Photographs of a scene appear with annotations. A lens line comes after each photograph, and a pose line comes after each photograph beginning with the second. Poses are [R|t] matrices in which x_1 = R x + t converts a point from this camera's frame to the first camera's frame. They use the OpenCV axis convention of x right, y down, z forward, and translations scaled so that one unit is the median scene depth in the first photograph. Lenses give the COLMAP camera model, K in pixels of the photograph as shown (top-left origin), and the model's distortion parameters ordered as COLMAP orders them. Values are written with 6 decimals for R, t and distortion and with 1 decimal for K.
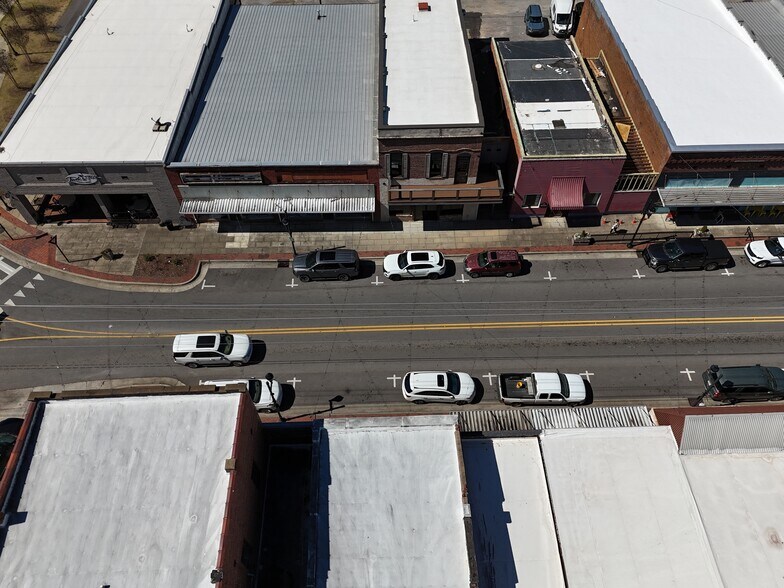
lens RADIAL K [[584.4, 0, 390.1], [0, 584.4, 291.9], [0, 0, 1]] dist [0.073603, -0.067737]
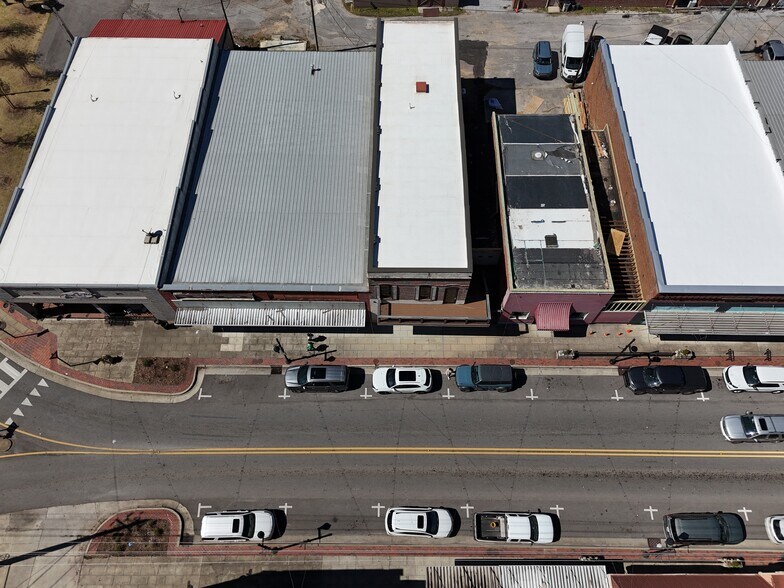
lens RADIAL K [[584.4, 0, 390.3], [0, 584.4, 293.0], [0, 0, 1]] dist [0.073603, -0.067737]
pose [[0.999716, 0.022543, -0.007774, 0.024950], [-0.020654, 0.981527, 0.190203, -0.393779], [0.011918, -0.189989, 0.981714, 0.008626]]
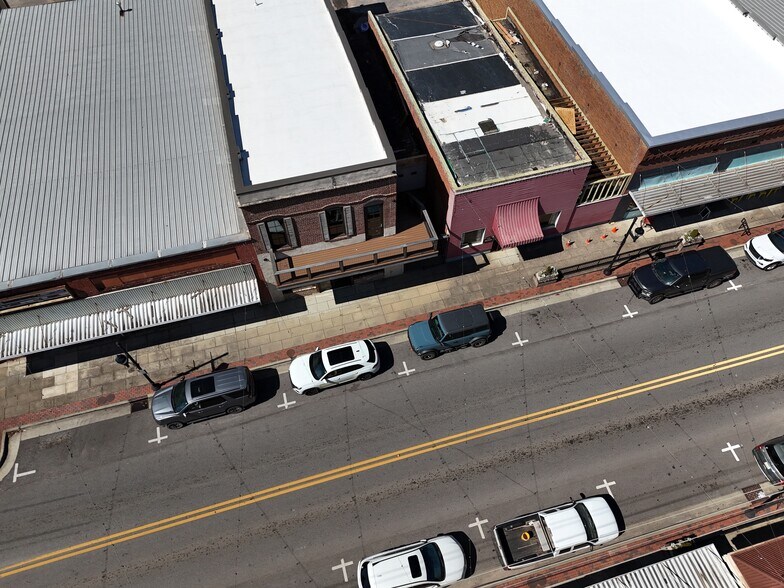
lens RADIAL K [[584.4, 0, 392.2], [0, 584.4, 290.6], [0, 0, 1]] dist [0.073603, -0.067737]
pose [[0.967005, -0.209797, 0.144521, 0.026028], [0.199657, 0.976464, 0.081581, -0.176085], [-0.158235, -0.050035, 0.986133, 0.306104]]
